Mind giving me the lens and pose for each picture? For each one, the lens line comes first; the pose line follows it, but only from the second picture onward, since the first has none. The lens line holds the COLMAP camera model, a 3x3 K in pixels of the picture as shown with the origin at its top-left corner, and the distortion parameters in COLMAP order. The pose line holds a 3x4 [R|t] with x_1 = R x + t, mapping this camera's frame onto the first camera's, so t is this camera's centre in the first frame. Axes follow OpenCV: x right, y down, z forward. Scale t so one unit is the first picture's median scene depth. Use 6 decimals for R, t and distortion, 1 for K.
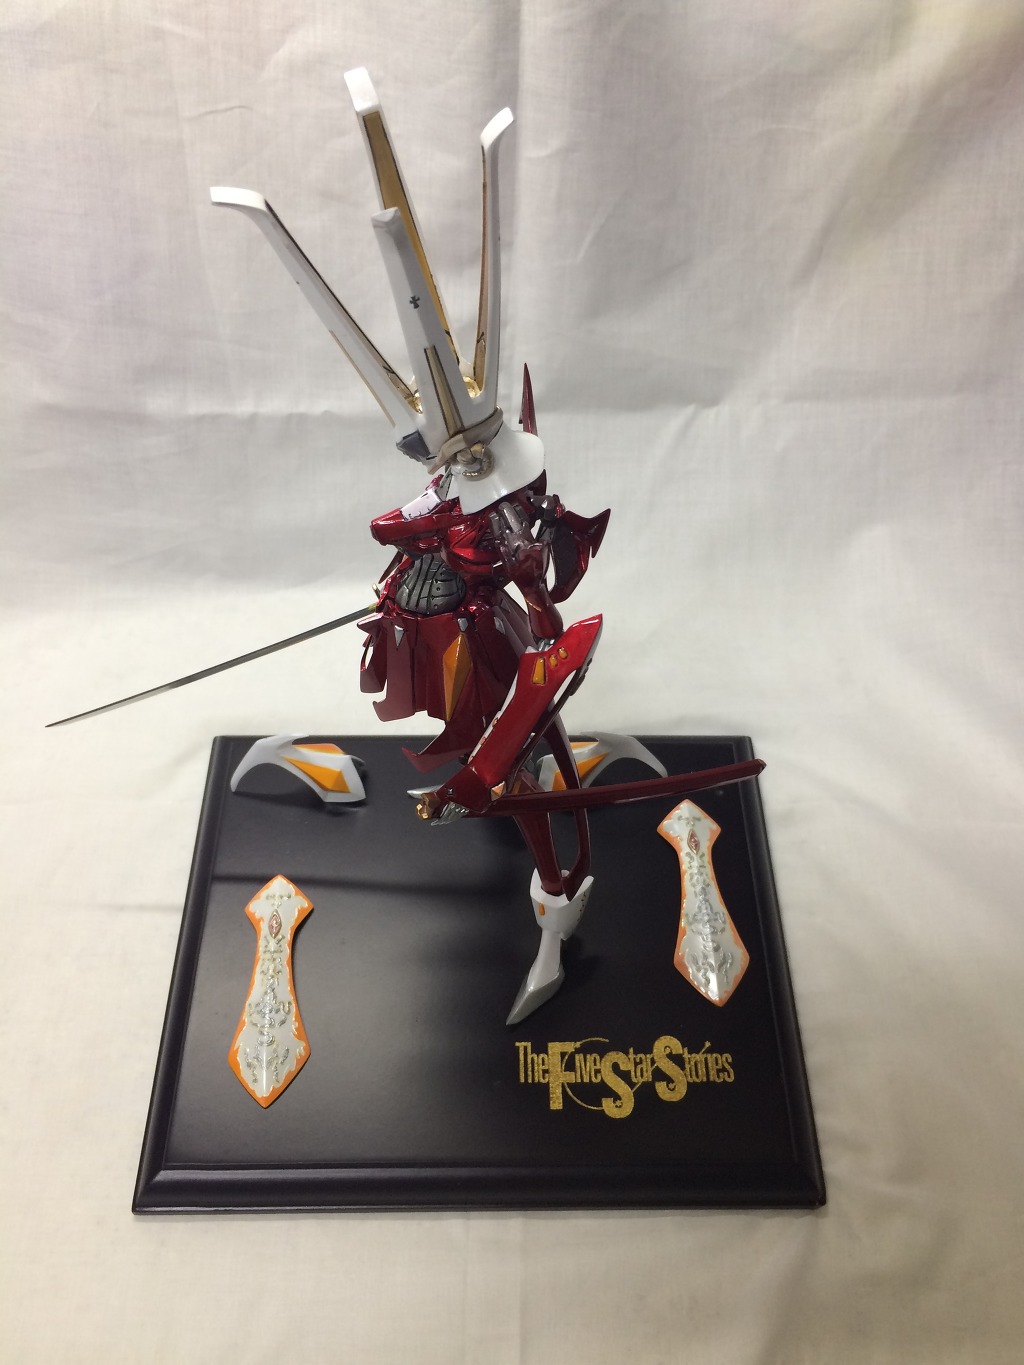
lens RADIAL K [[1224.8, 0, 512.8], [0, 1224.8, 696.8], [0, 0, 1]] dist [0.076284, -0.128450]
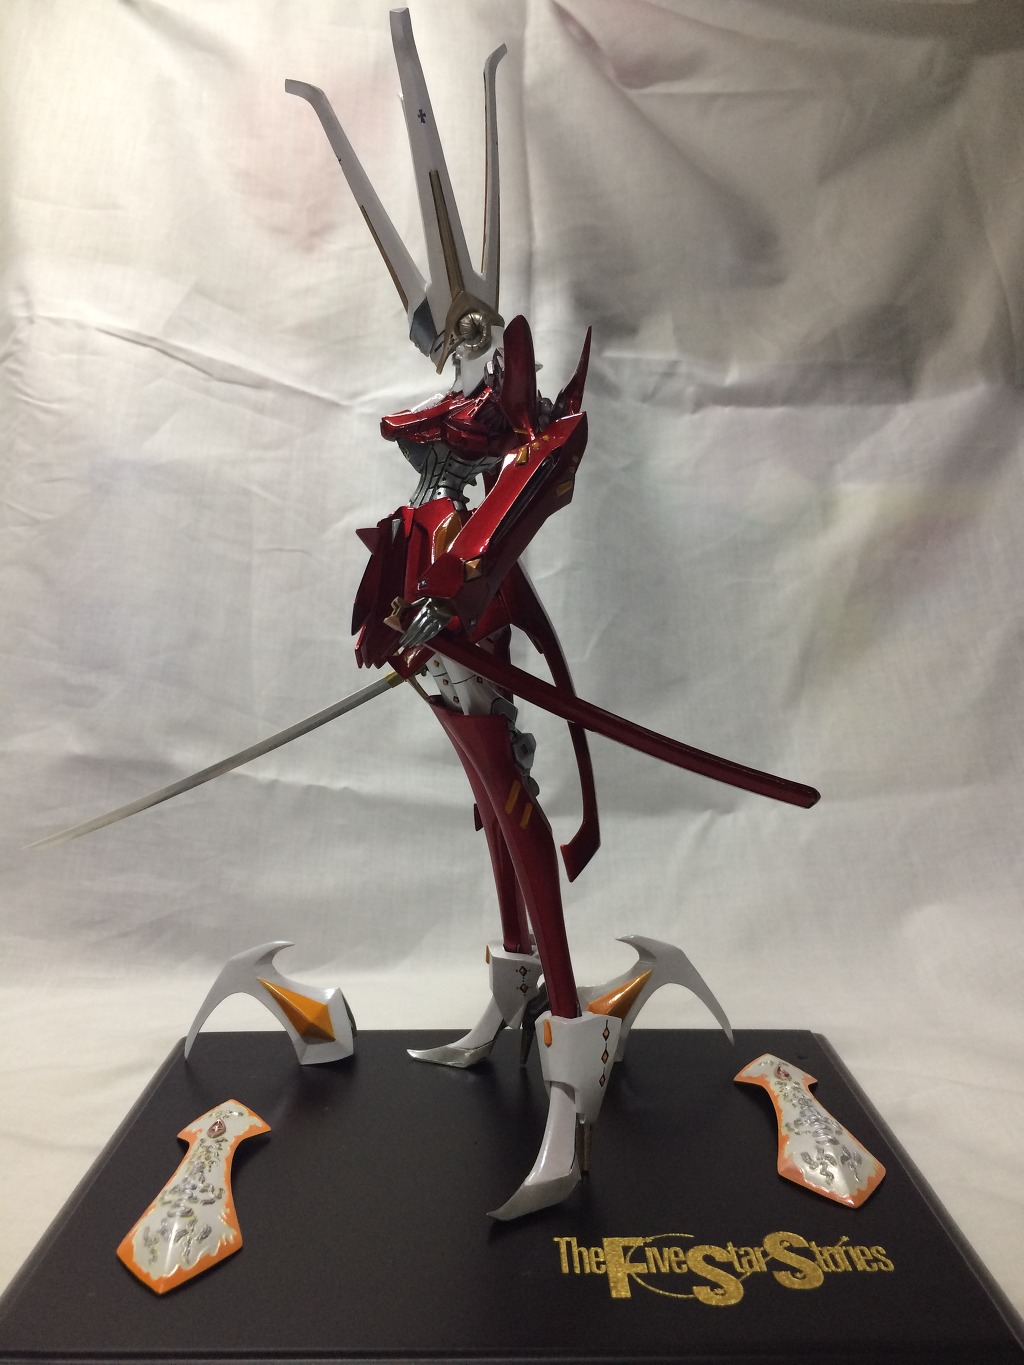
lens RADIAL K [[1224.8, 0, 511.5], [0, 1224.8, 661.5], [0, 0, 1]] dist [0.076284, -0.128450]
pose [[0.999843, -0.017546, -0.002263, -0.012064], [0.009664, 0.648787, -0.760909, 0.523724], [0.014819, 0.760768, 0.648855, 0.297459]]
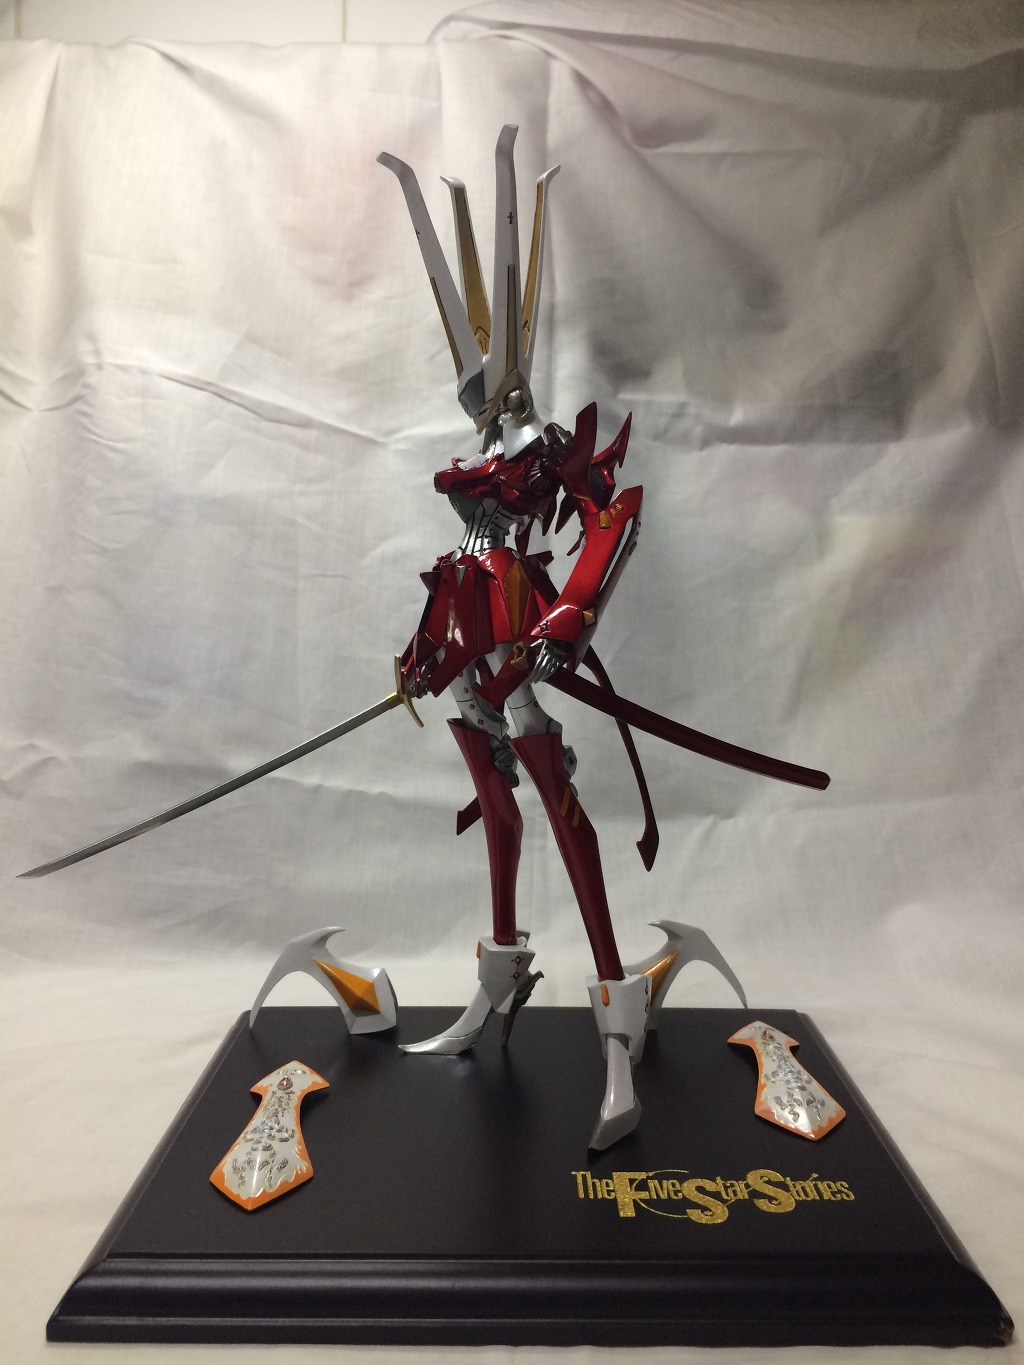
lens RADIAL K [[1224.8, 0, 511.0], [0, 1224.8, 664.1], [0, 0, 1]] dist [0.076284, -0.128450]
pose [[0.999835, -0.011398, -0.014129, -0.019445], [-0.003348, 0.649173, -0.760633, 0.603252], [0.017841, 0.760555, 0.649028, 0.208505]]
